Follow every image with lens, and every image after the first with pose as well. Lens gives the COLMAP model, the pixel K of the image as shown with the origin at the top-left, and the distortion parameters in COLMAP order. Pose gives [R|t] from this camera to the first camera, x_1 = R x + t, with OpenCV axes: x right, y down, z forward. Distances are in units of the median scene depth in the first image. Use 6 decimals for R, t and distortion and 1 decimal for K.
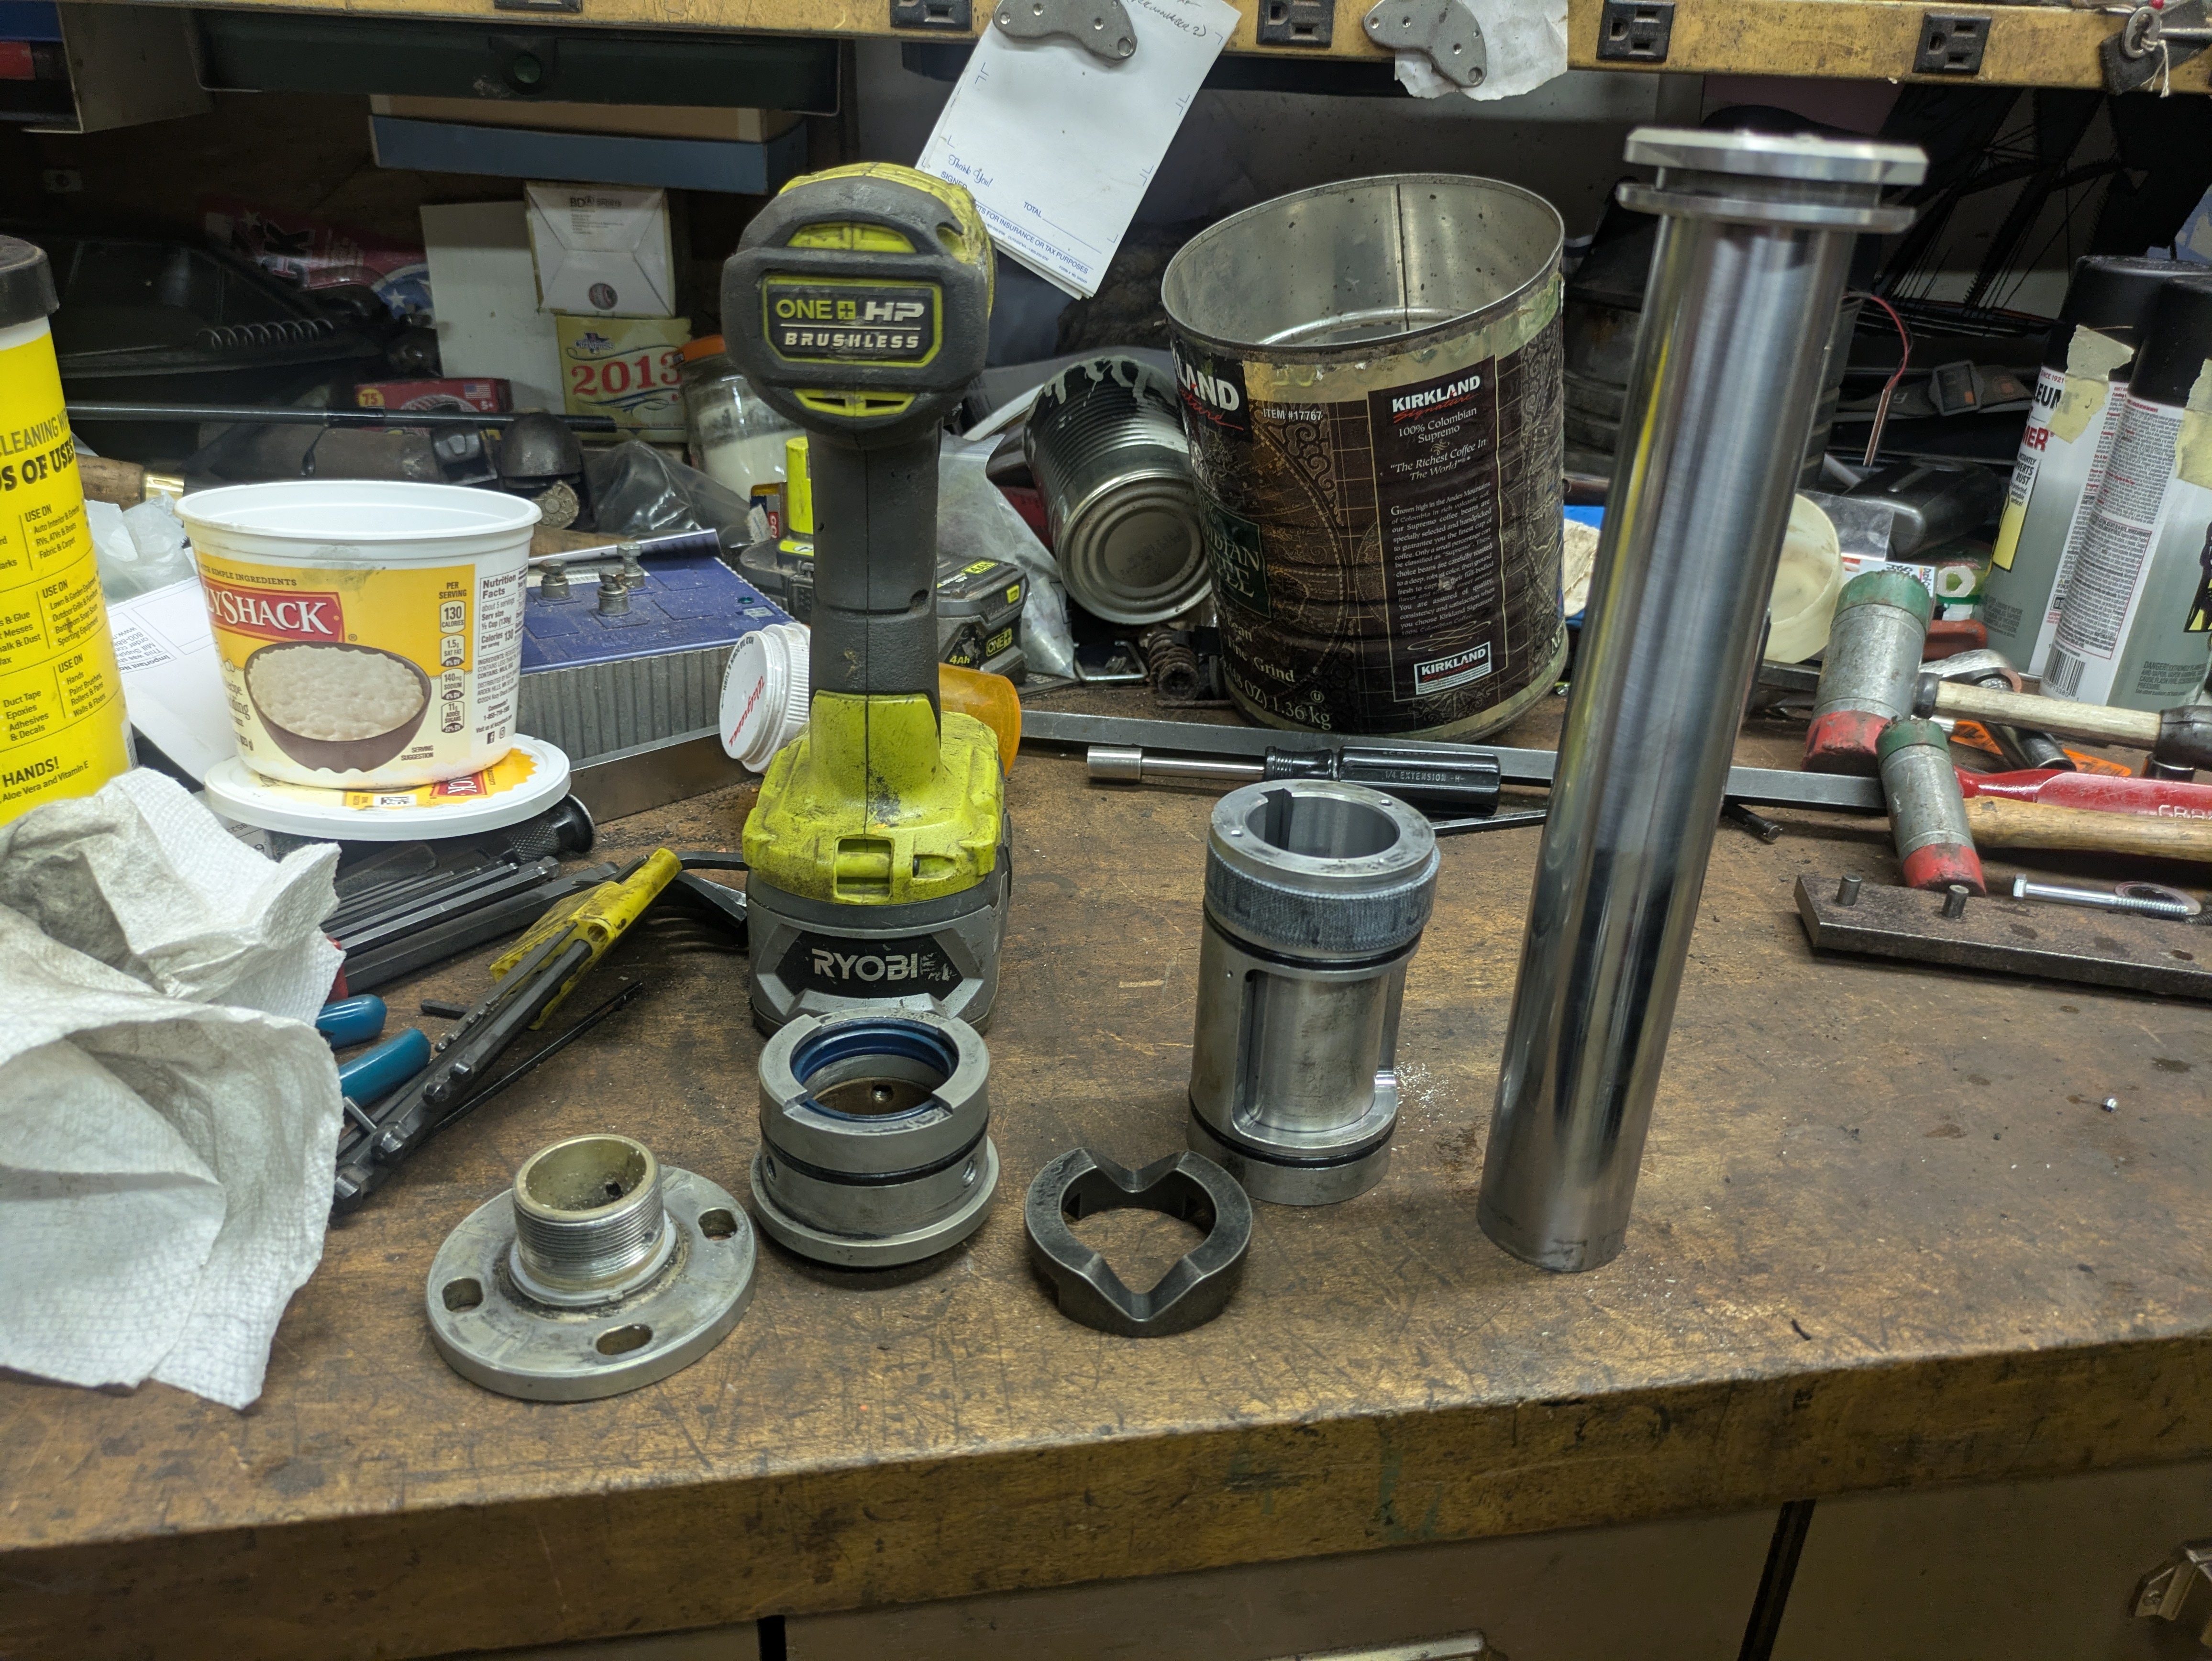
lens RADIAL K [[1644.3, 0, 1094.8], [0, 1644.3, 823.3], [0, 0, 1]] dist [0.036514, -0.053813]
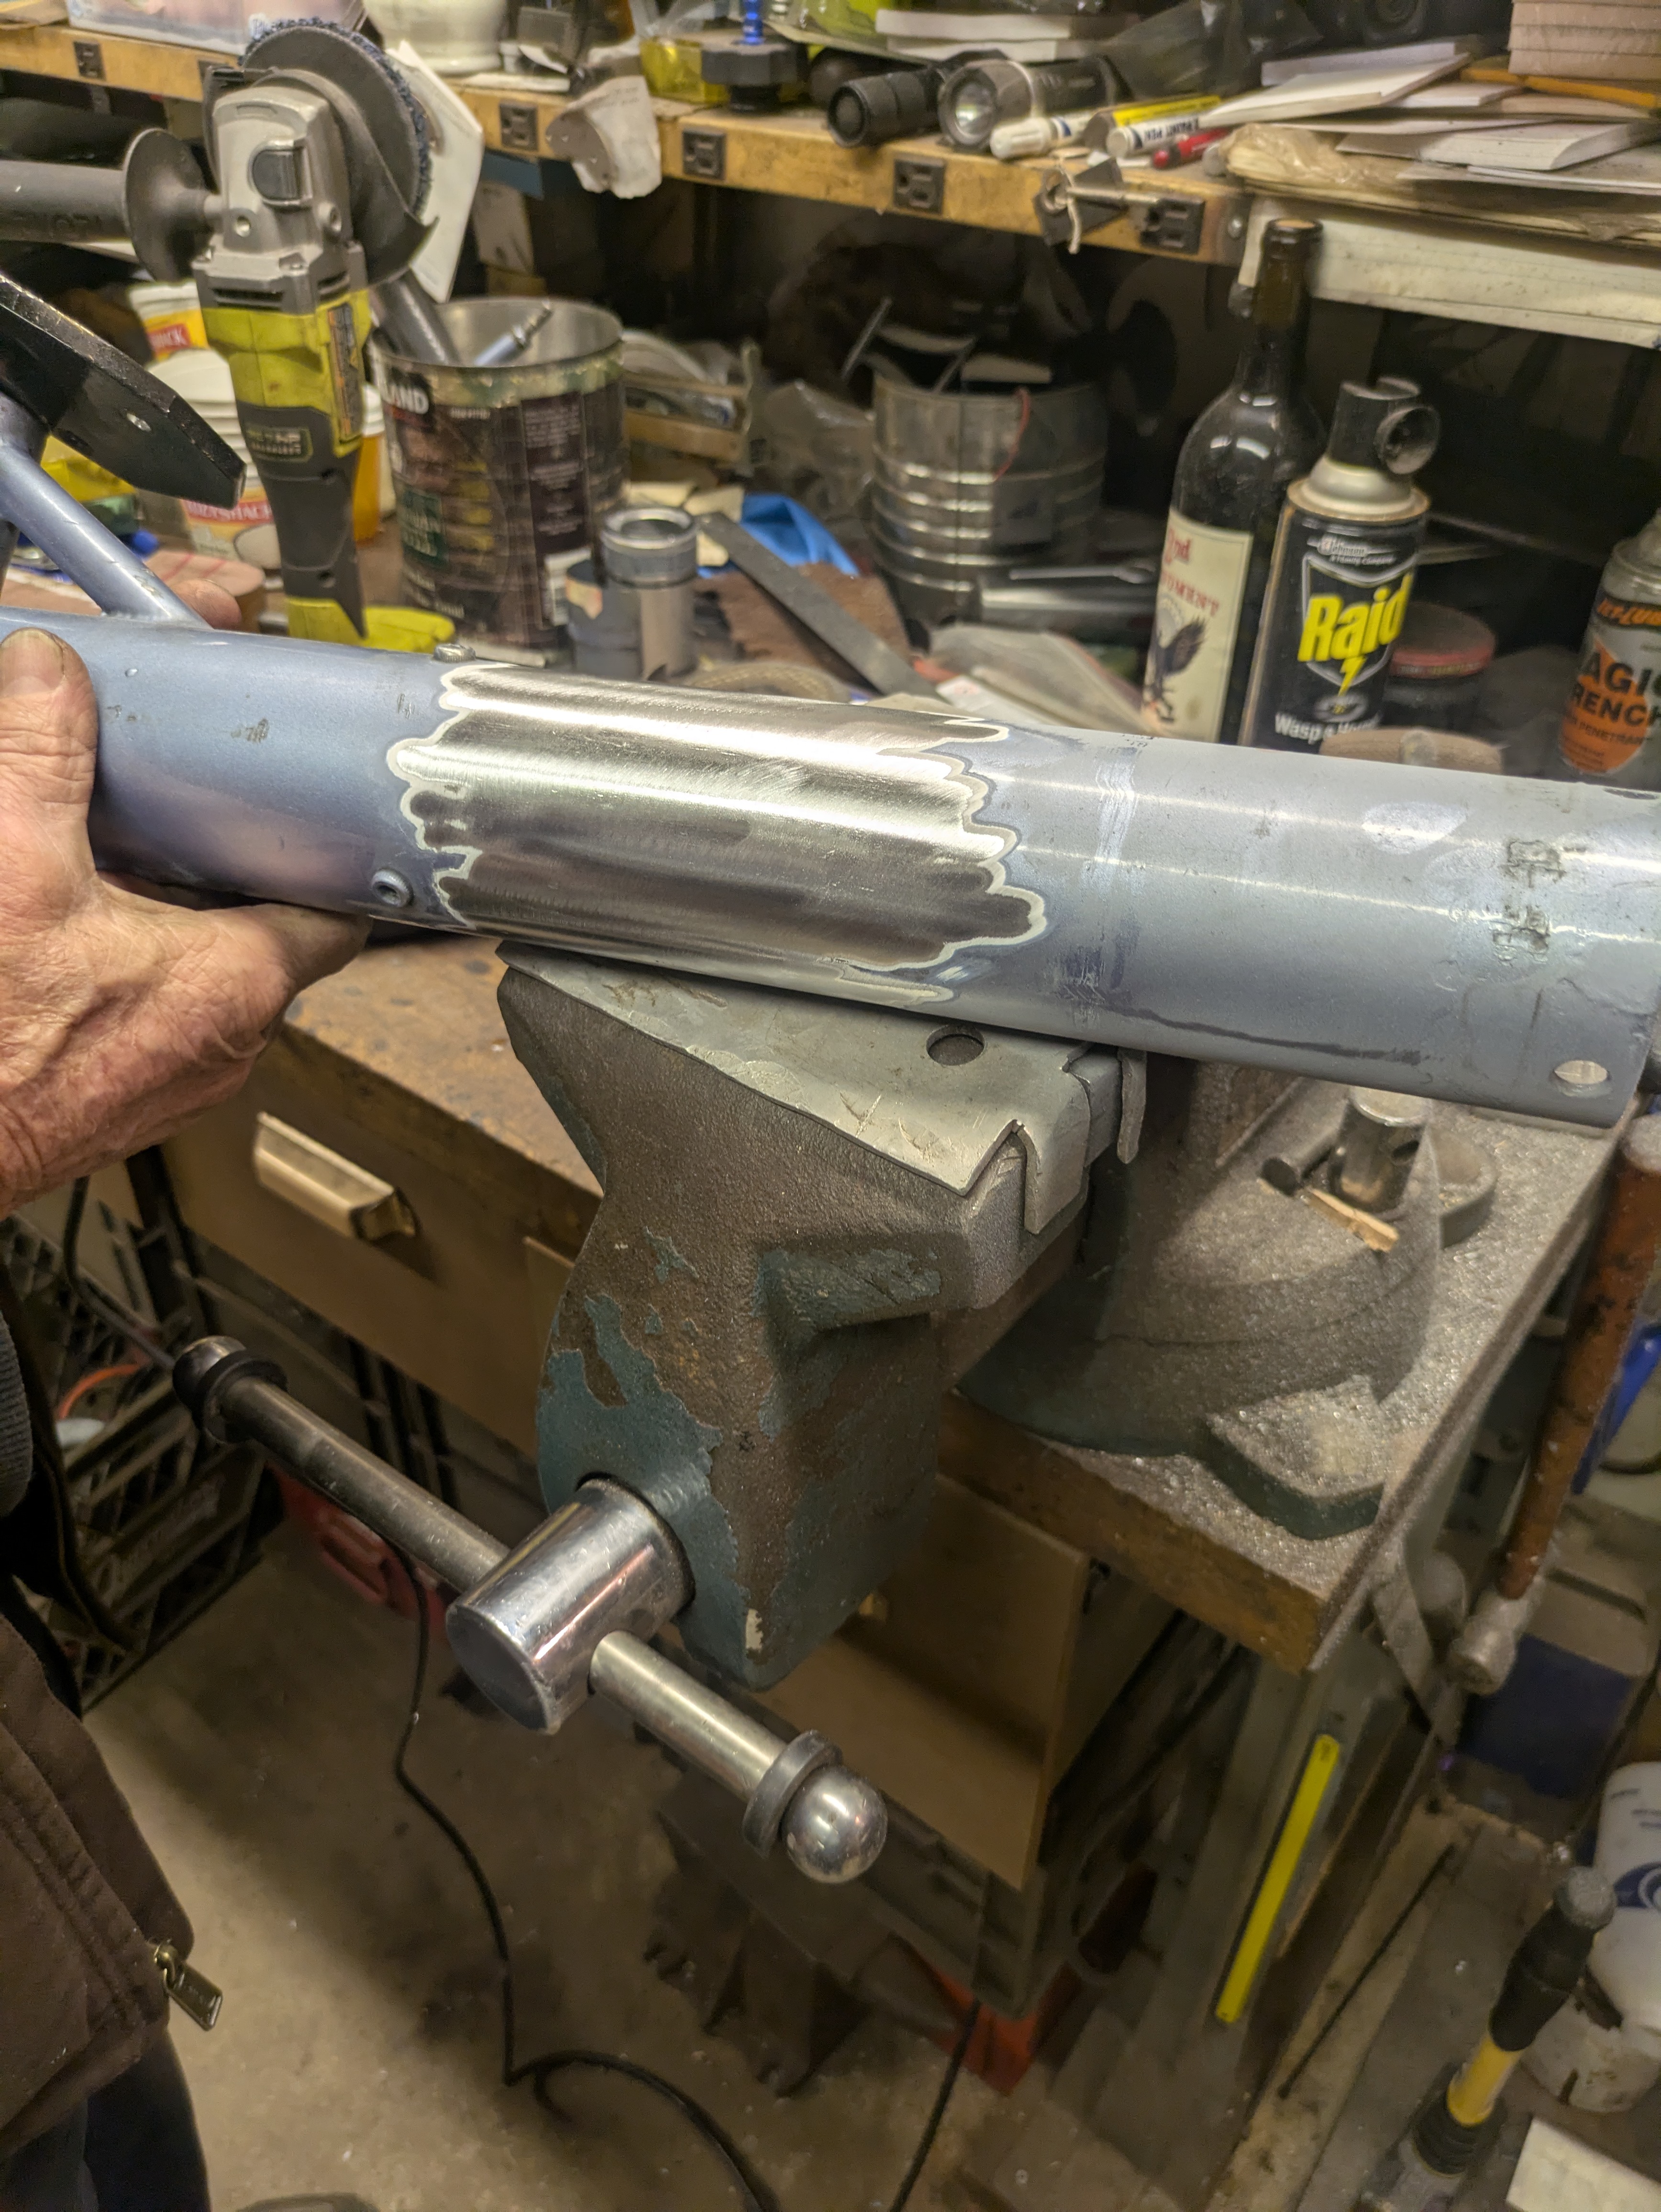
lens RADIAL K [[1680.2, 0, 819.4], [0, 1680.2, 1112.7], [0, 0, 1]] dist [0.001370, -0.007726]
pose [[0.683092, 0.428705, -0.591268, 1.735547], [-0.295936, 0.902623, 0.312561, -0.259363], [0.667688, -0.038530, 0.743443, 0.017629]]
